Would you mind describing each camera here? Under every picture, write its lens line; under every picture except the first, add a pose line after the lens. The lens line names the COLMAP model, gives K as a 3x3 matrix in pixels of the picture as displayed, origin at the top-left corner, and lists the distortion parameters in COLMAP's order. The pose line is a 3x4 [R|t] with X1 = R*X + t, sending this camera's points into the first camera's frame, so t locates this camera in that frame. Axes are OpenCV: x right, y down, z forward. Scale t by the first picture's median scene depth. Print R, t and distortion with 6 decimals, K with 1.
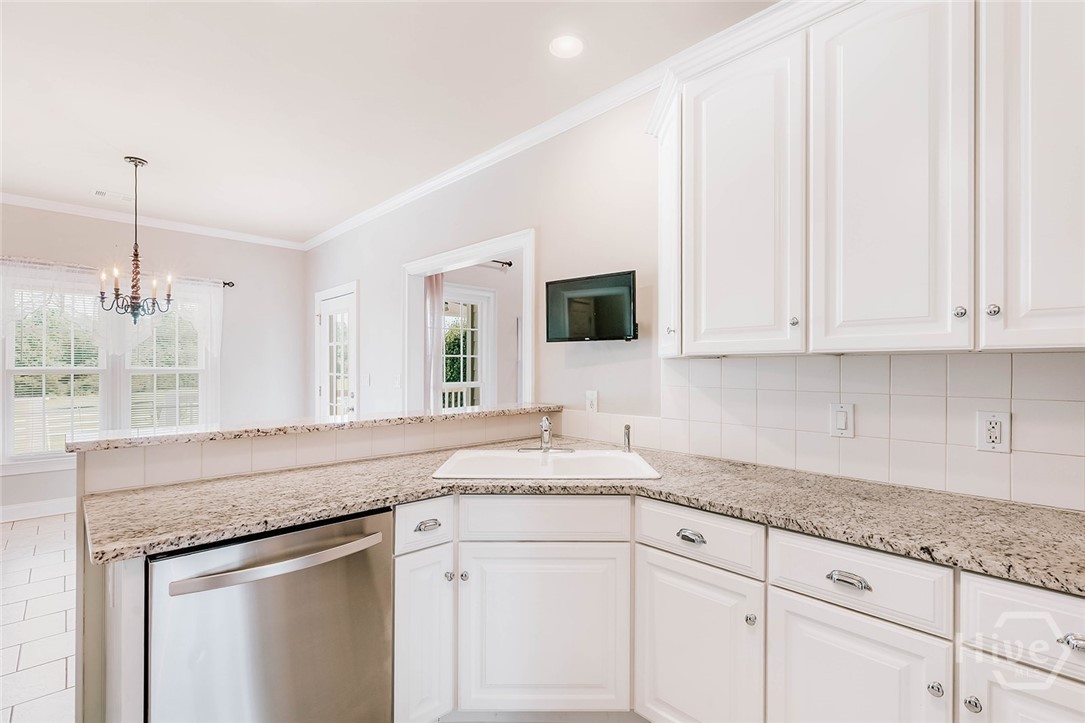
lens RADIAL K [[504.8, 0, 543.0], [0, 504.8, 375.6], [0, 0, 1]] dist [0.000986, 0.000123]
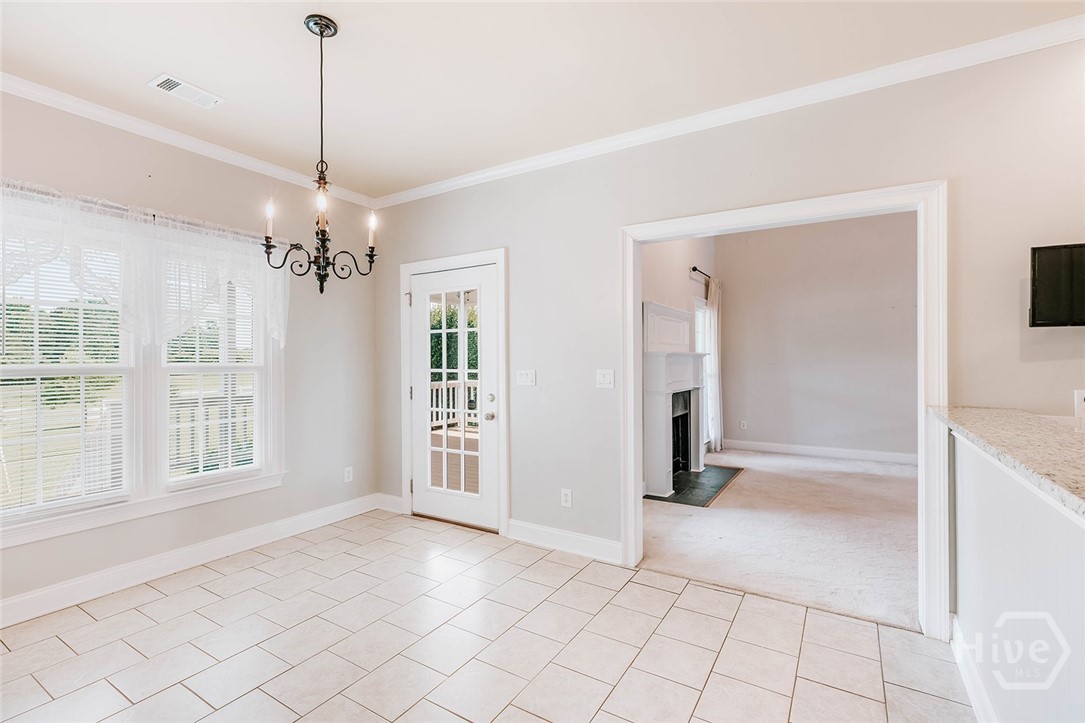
lens RADIAL K [[493.3, 0, 541.1], [0, 493.3, 380.9], [0, 0, 1]] dist [-0.000485, -0.000117]
pose [[0.969893, -0.015684, 0.243026, -0.639470], [0.009280, 0.999579, 0.027475, -0.006413], [-0.243355, -0.024392, 0.969631, 0.314805]]
